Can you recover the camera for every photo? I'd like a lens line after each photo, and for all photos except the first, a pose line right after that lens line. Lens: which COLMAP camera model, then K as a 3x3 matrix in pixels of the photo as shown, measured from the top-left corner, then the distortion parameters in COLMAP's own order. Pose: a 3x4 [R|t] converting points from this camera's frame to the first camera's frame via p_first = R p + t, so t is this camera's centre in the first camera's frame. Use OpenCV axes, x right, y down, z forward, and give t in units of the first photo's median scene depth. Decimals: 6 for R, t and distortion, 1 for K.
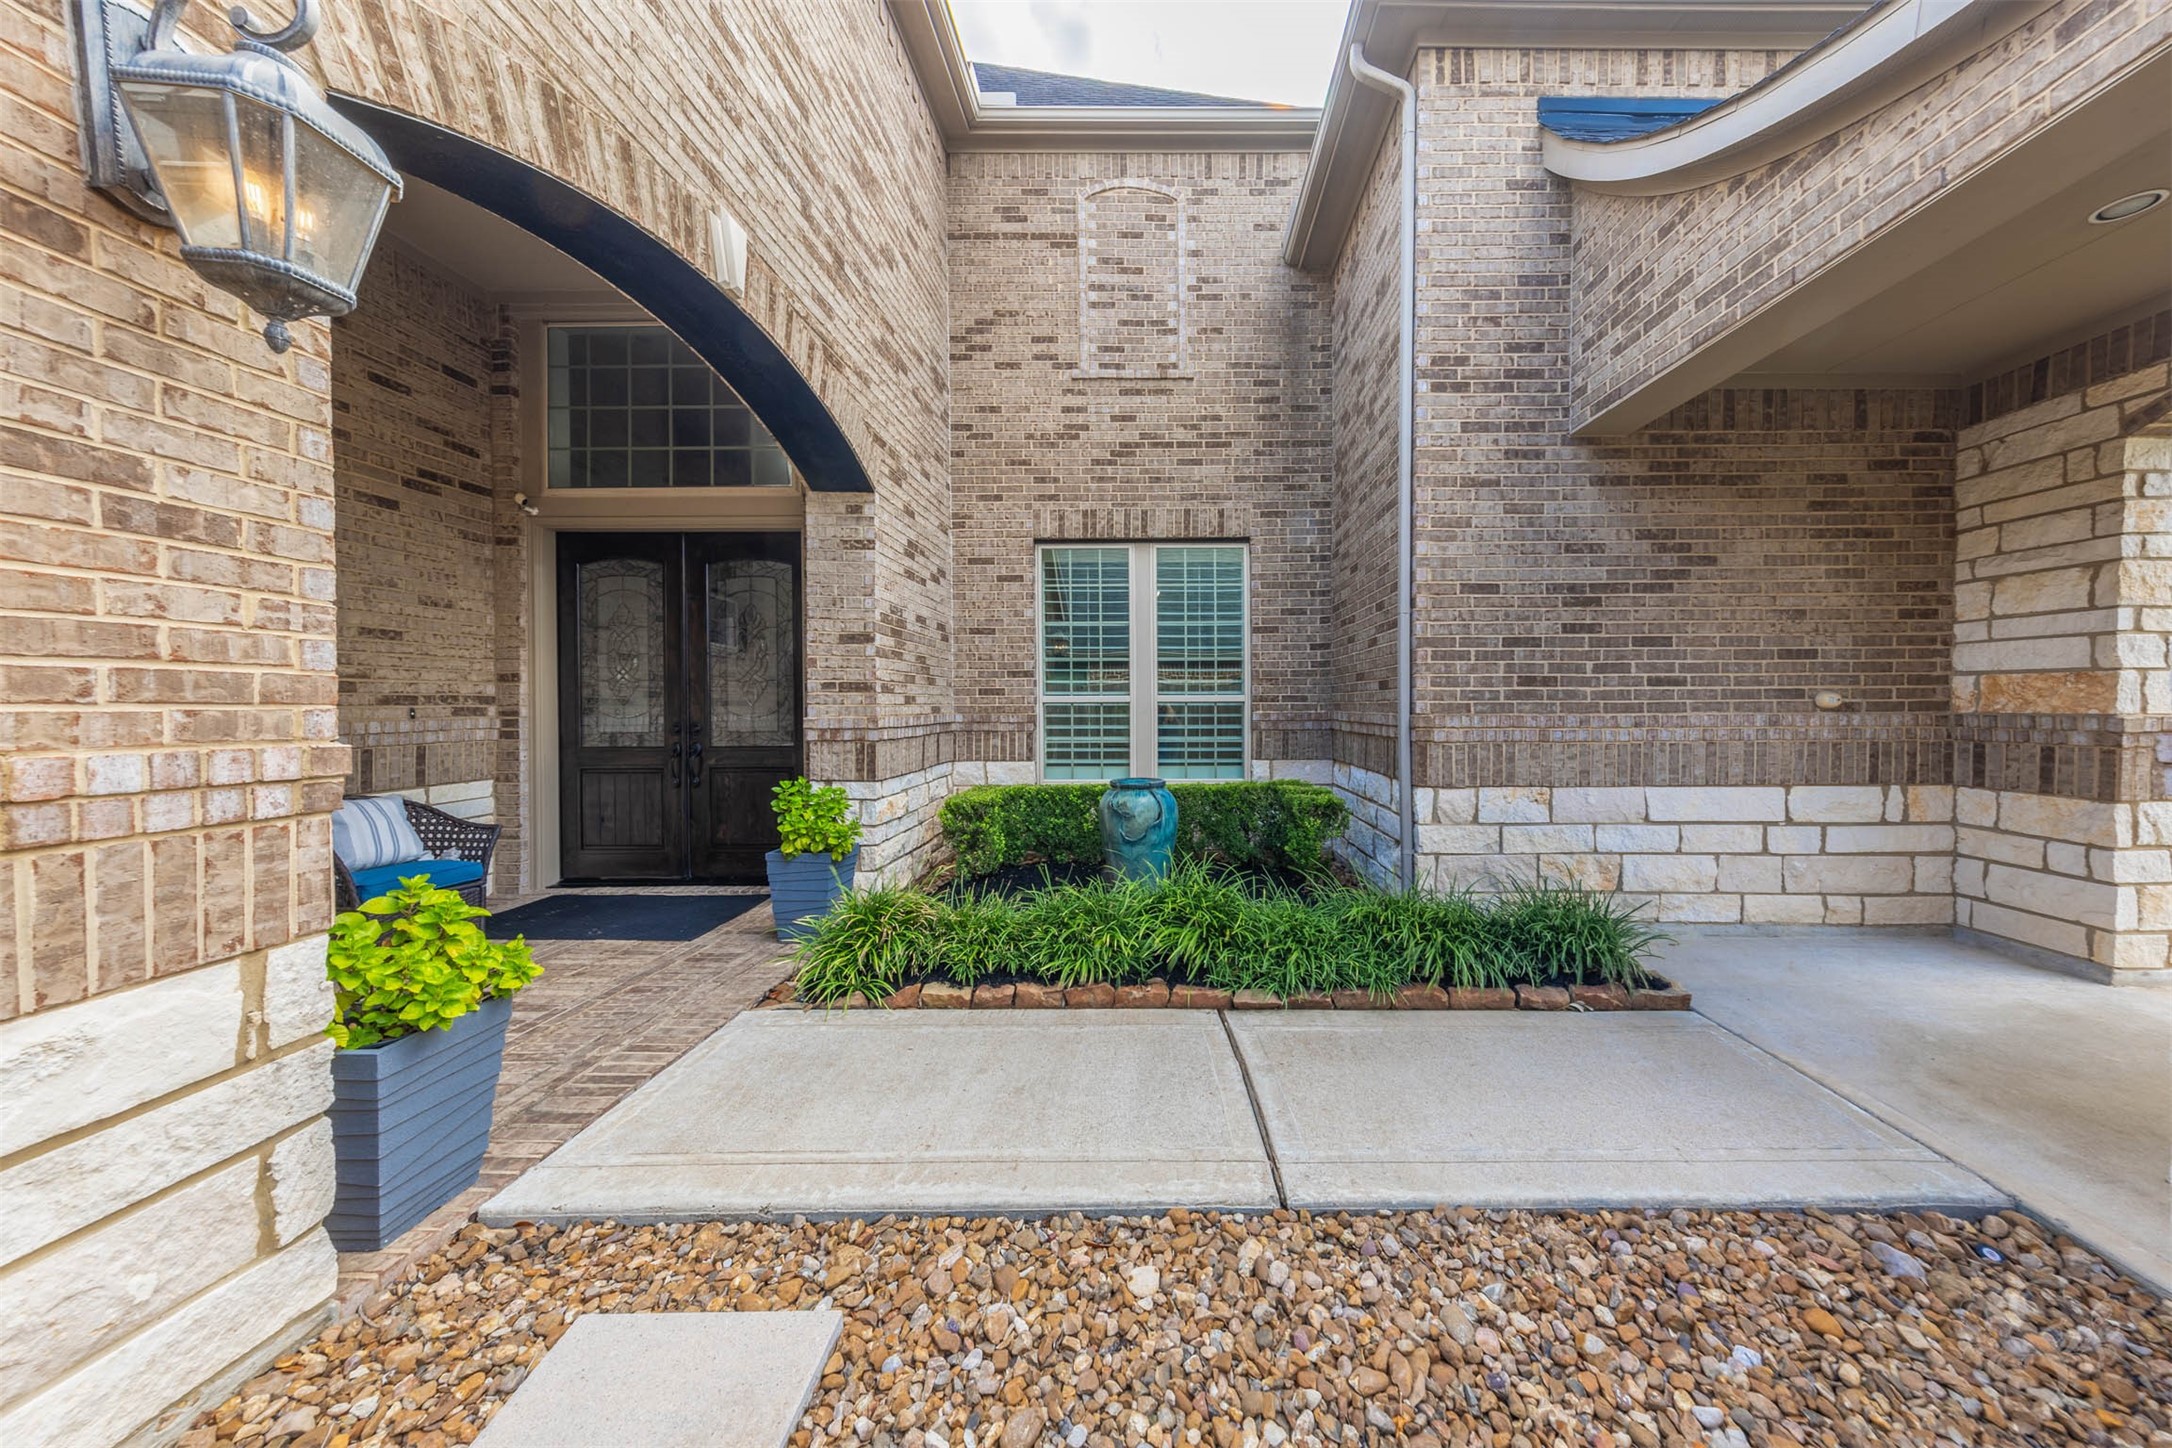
lens RADIAL K [[896.8, 0, 1086.6], [0, 896.8, 693.9], [0, 0, 1]] dist [0.002323, -0.000003]
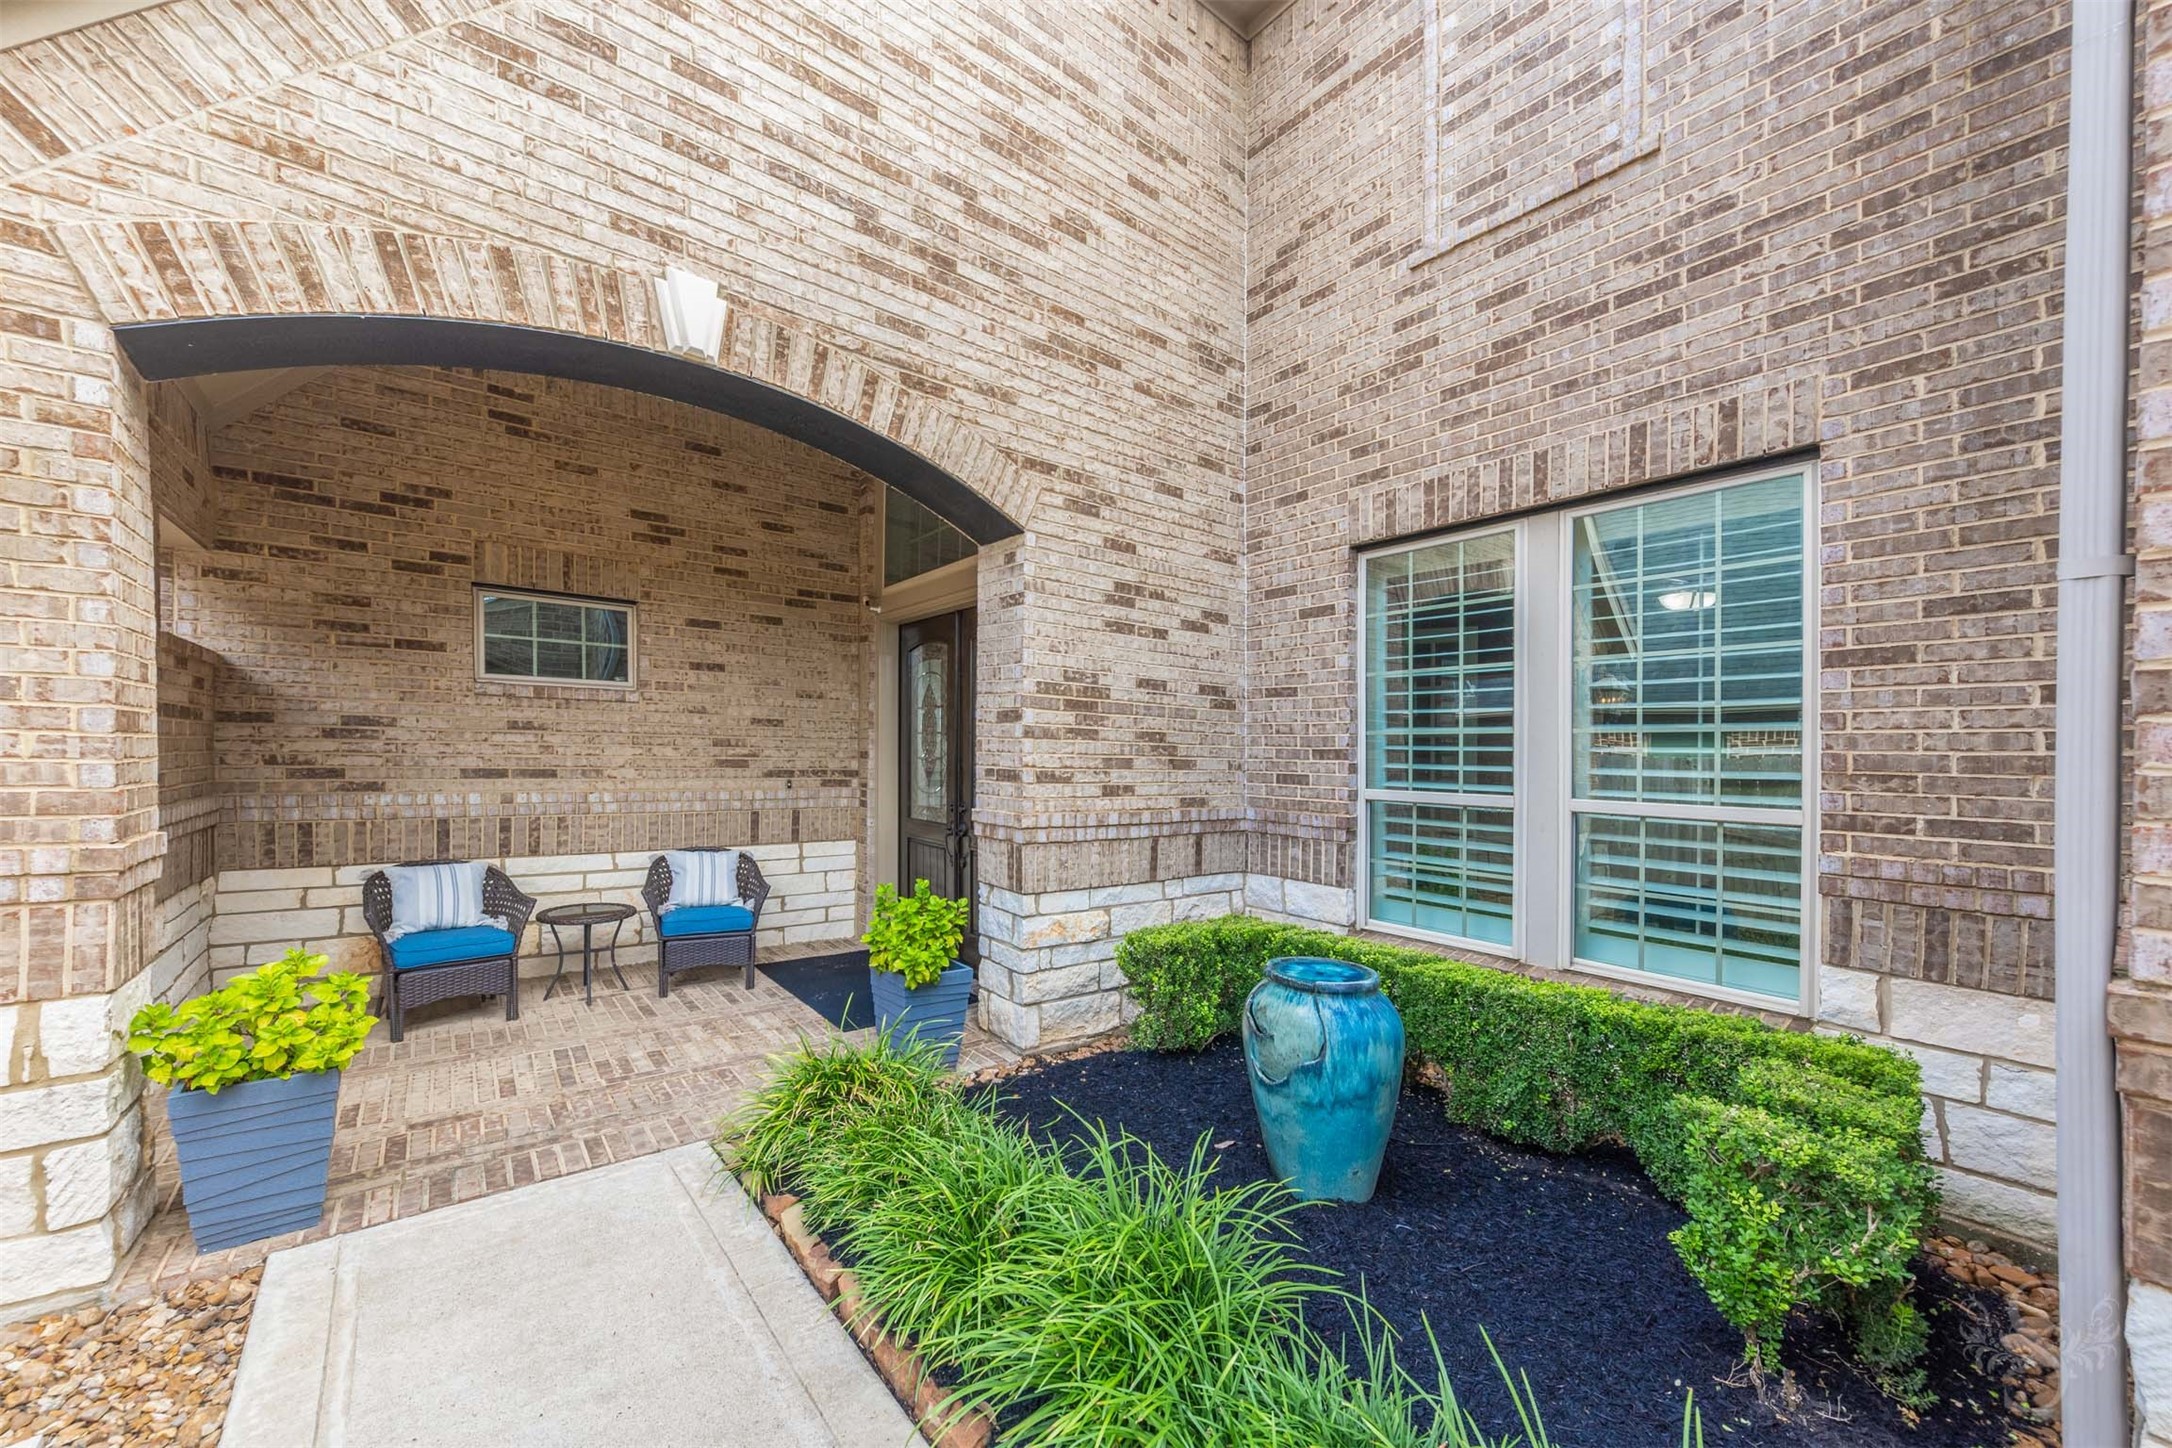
lens RADIAL K [[796.3, 0, 1096.5], [0, 796.3, 738.3], [0, 0, 1]] dist [0.001757, 0.000045]
pose [[0.578033, 0.005287, -0.815996, 0.337833], [-0.002499, 0.999986, 0.004710, -0.040013], [0.816010, -0.000683, 0.578038, 0.572503]]
